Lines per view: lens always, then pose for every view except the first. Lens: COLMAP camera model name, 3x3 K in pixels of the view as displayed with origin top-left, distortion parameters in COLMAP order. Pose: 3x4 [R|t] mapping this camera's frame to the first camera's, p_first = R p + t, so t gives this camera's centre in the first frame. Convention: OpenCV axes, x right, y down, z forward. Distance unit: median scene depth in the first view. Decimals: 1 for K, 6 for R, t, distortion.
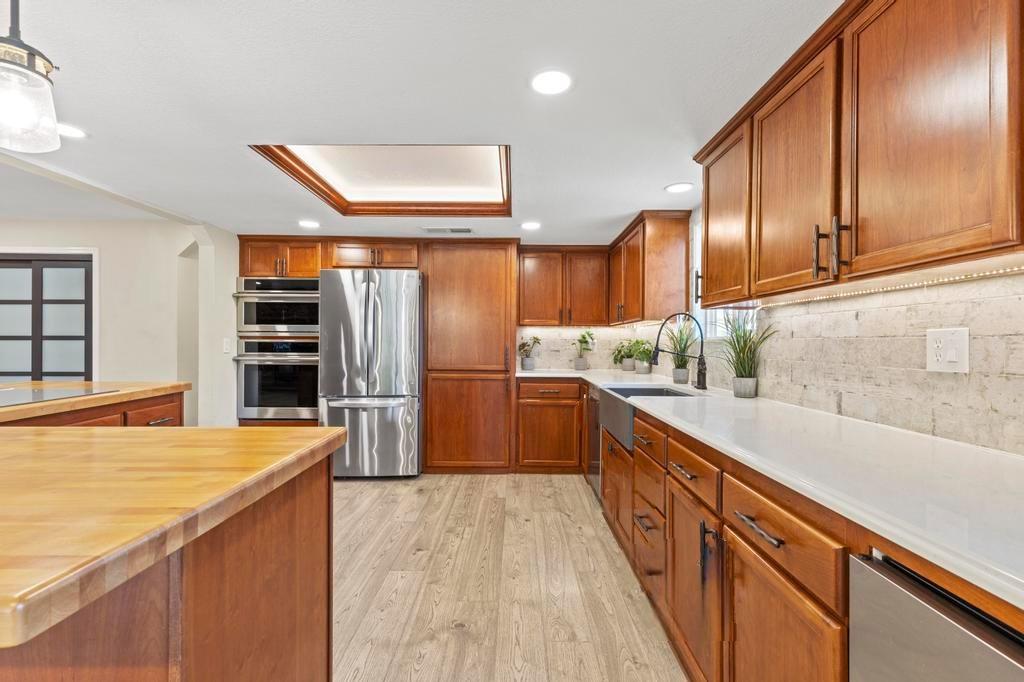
lens RADIAL K [[460.0, 0, 517.6], [0, 460.0, 346.0], [0, 0, 1]] dist [0.002474, -0.000009]
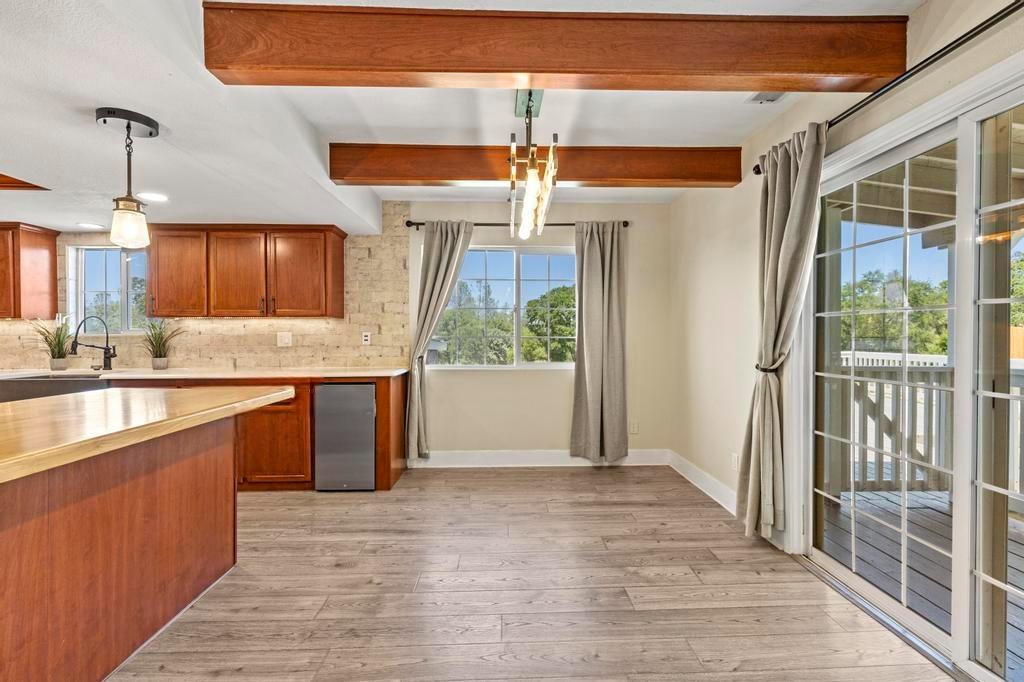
lens RADIAL K [[463.1, 0, 520.5], [0, 463.1, 340.4], [0, 0, 1]] dist [0.006349, -0.000192]
pose [[-0.035967, -0.013173, 0.999266, -0.996560], [0.009349, 0.999865, 0.013517, -0.005209], [-0.999309, 0.009828, -0.035839, -0.215737]]
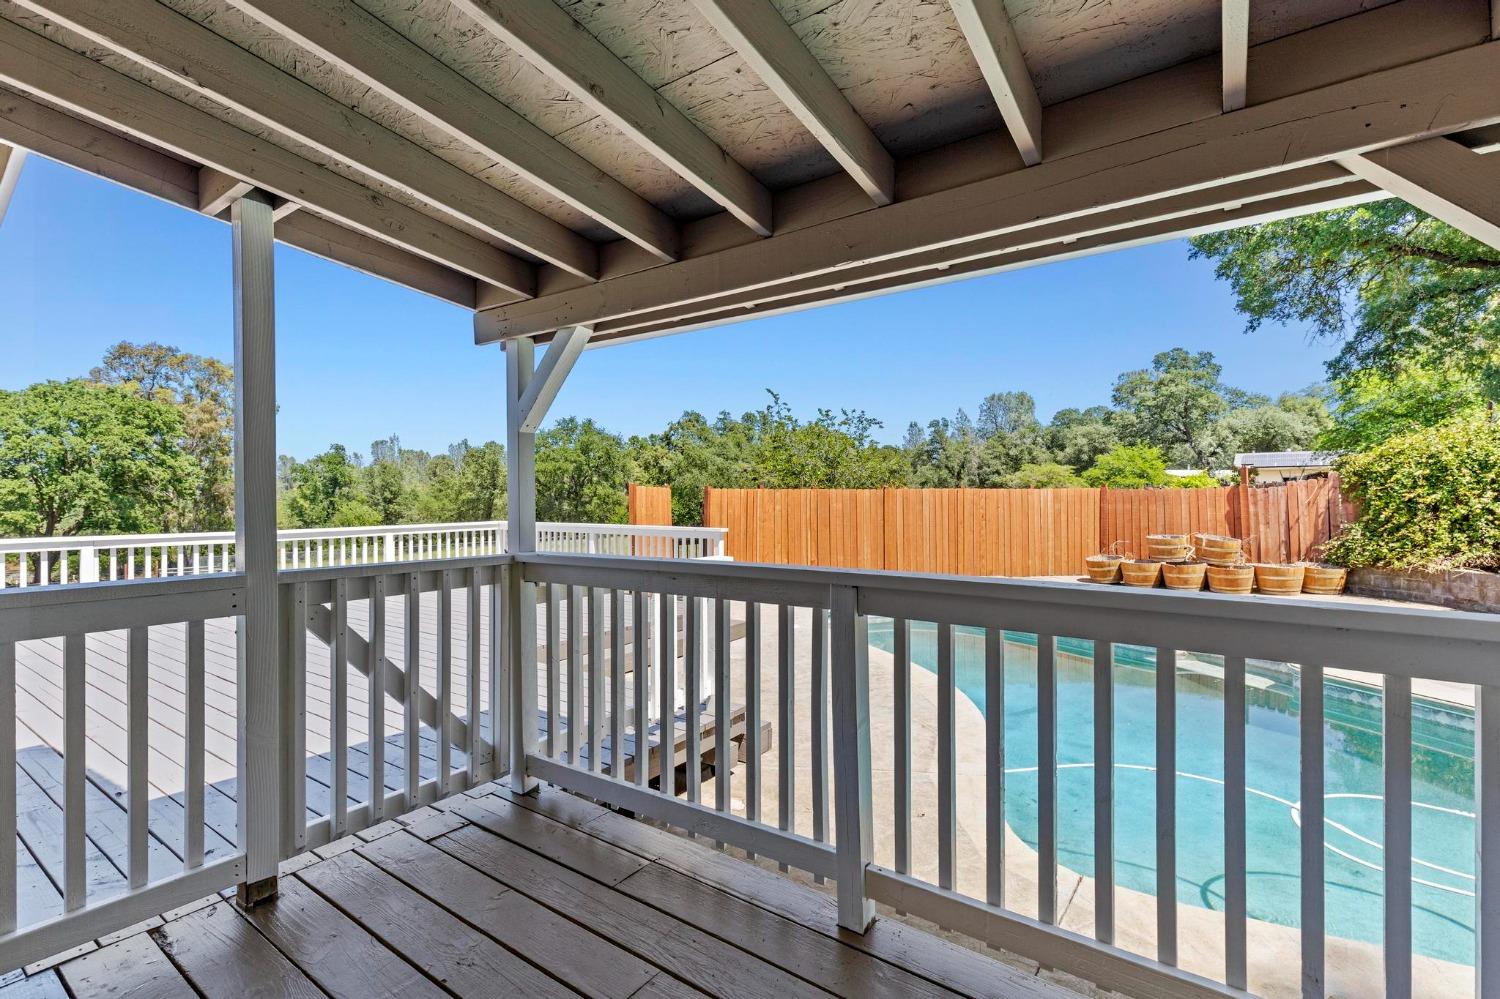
lens RADIAL K [[681.1, 0, 758.4], [0, 681.1, 499.3], [0, 0, 1]] dist [0.002706, 0.000040]
pose [[-0.815106, -0.003450, 0.579302, -0.712022], [0.004746, 0.999909, 0.012633, -0.000654], [-0.579293, 0.013047, -0.815015, -0.760121]]
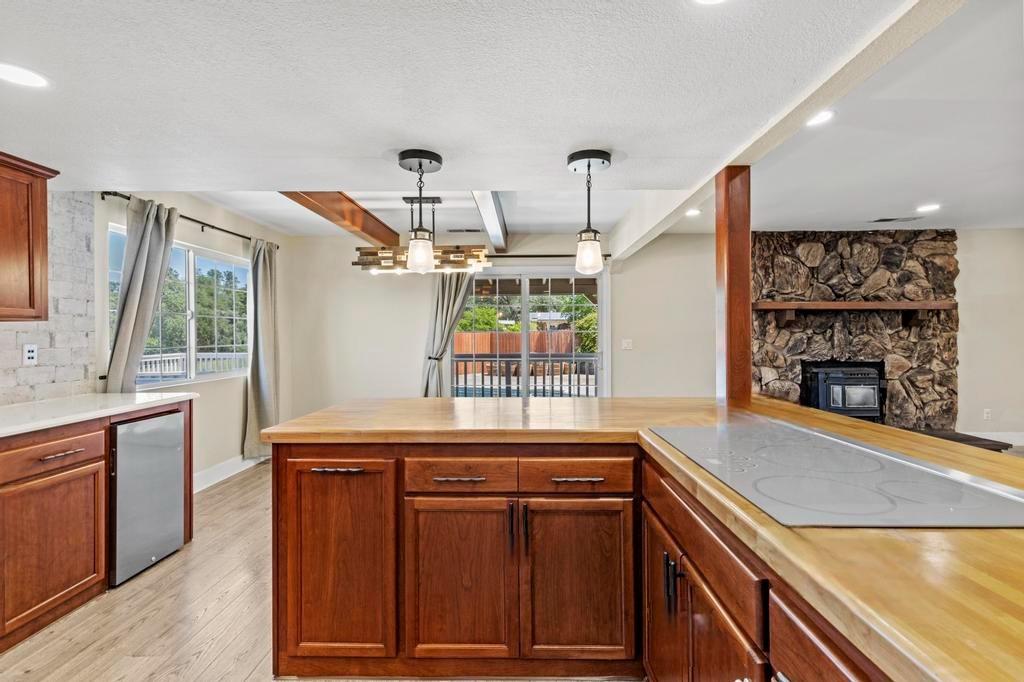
lens RADIAL K [[463.9, 0, 515.9], [0, 463.9, 334.2], [0, 0, 1]] dist [0.004568, -0.000186]
pose [[-0.999578, 0.000649, 0.029045, -0.498829], [0.000882, 0.999968, 0.007997, -0.040420], [-0.029039, 0.008019, -0.999546, 1.015008]]
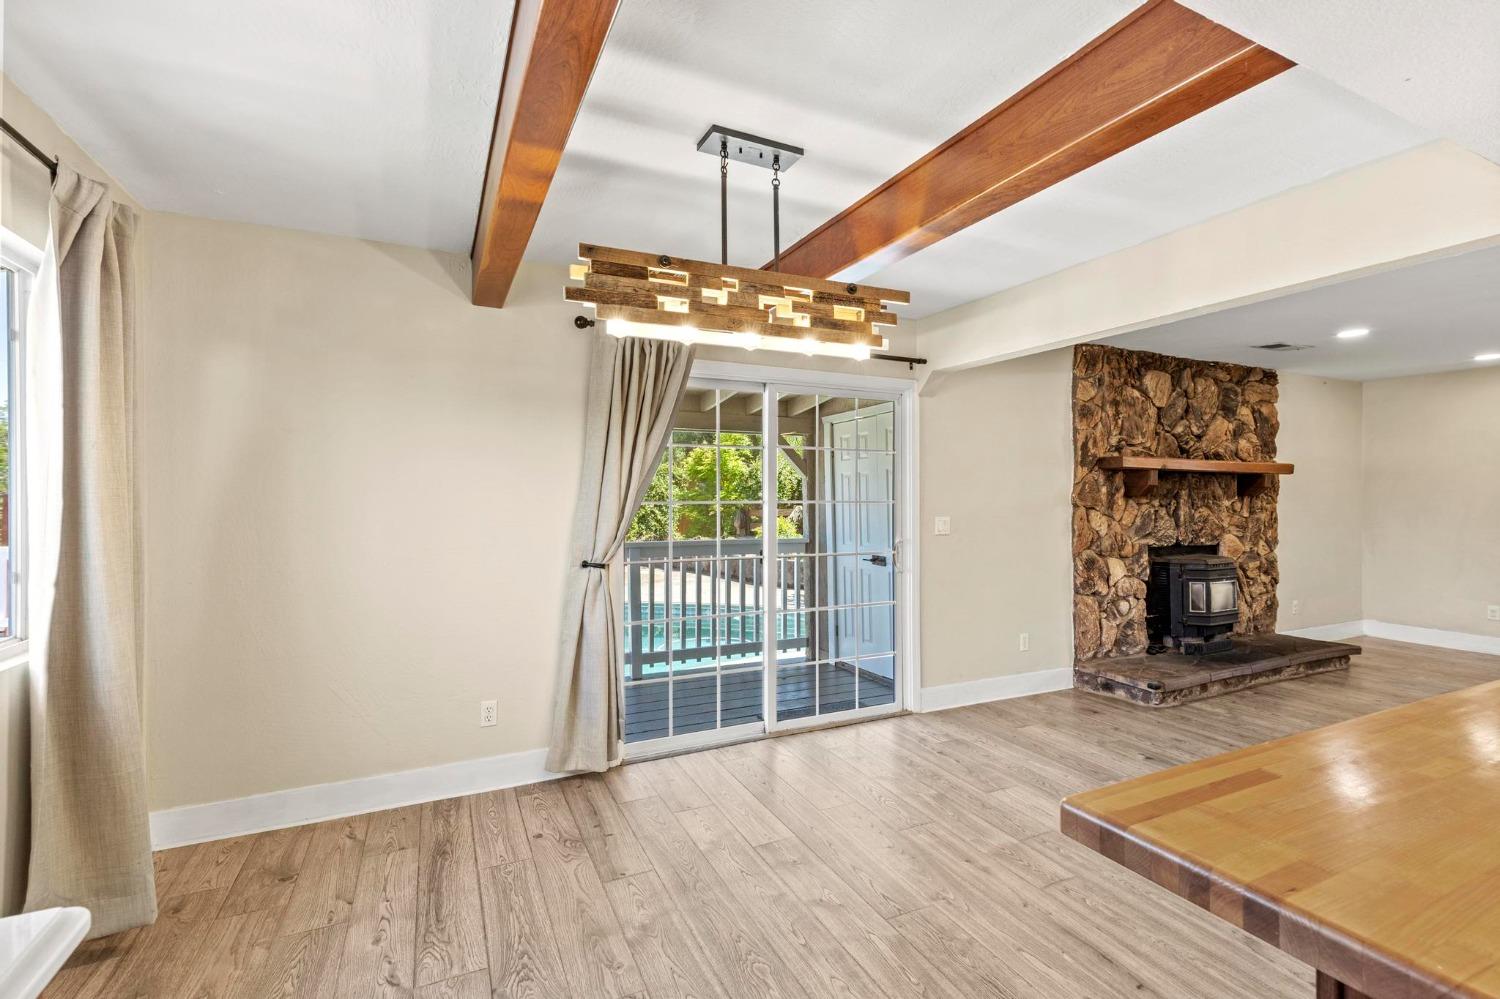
lens RADIAL K [[681.1, 0, 758.4], [0, 681.1, 499.3], [0, 0, 1]] dist [0.002706, 0.000040]
pose [[-0.902034, -0.003122, -0.431654, 0.086658], [-0.006524, 0.999958, 0.006403, -0.048553], [0.431616, 0.008592, -0.902016, 0.371918]]
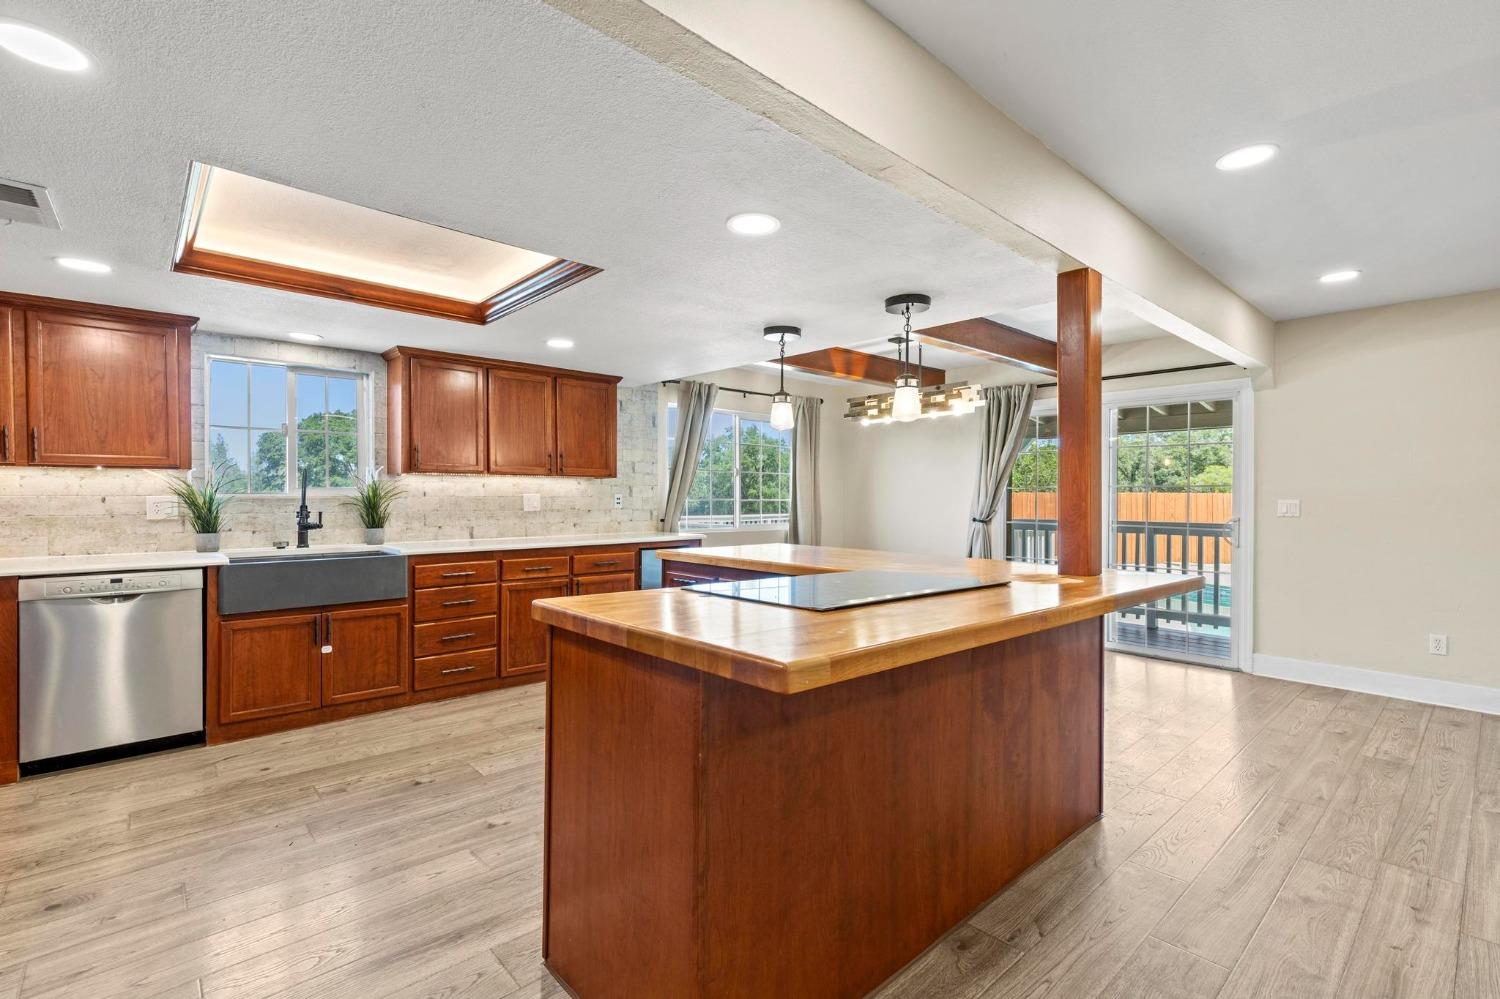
lens RADIAL K [[674.0, 0, 757.4], [0, 674.0, 497.9], [0, 0, 1]] dist [0.003566, 0.000129]
pose [[-0.671012, -0.007466, 0.741409, -1.185408], [-0.000242, 0.999951, 0.009851, -0.023545], [-0.741447, 0.006431, -0.670981, 1.132211]]
